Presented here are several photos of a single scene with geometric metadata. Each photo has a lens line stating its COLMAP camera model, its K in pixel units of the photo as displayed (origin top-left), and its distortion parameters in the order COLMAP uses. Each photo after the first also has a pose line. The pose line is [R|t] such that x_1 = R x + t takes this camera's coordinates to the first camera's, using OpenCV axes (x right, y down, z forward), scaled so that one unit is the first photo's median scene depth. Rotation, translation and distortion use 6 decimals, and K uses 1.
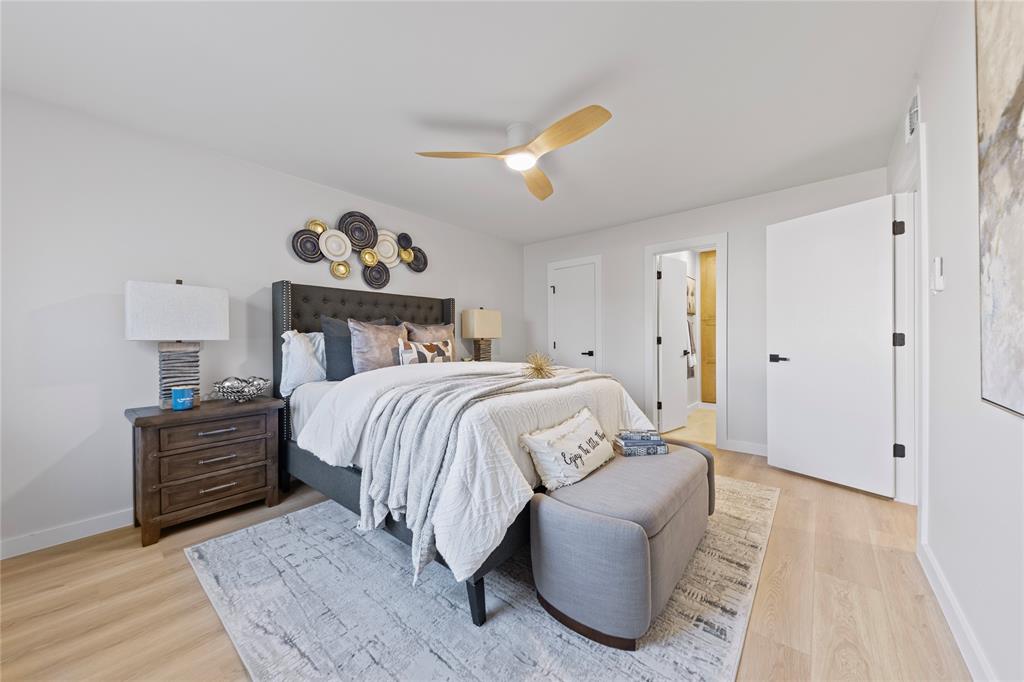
lens RADIAL K [[362.4, 0, 514.1], [0, 362.4, 339.7], [0, 0, 1]] dist [0.001269, -0.000090]
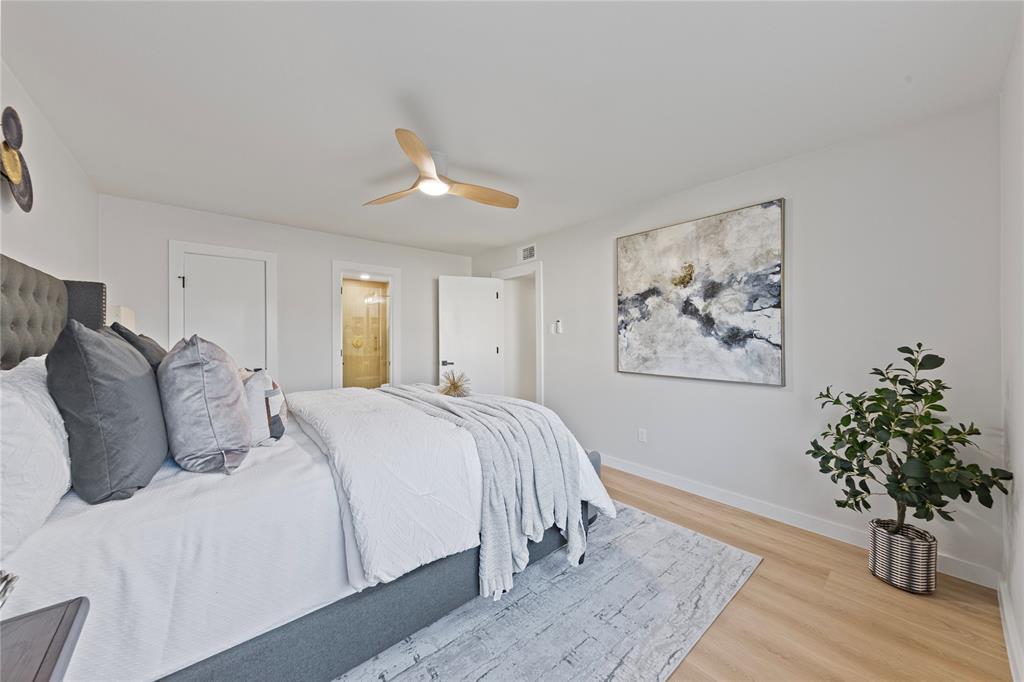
lens RADIAL K [[362.4, 0, 514.1], [0, 362.4, 339.7], [0, 0, 1]] dist [0.001269, -0.000090]
pose [[0.143942, -0.003784, 0.989579, -0.740433], [0.006936, 0.999972, 0.002815, -0.050220], [-0.989562, 0.006458, 0.143964, 0.497386]]
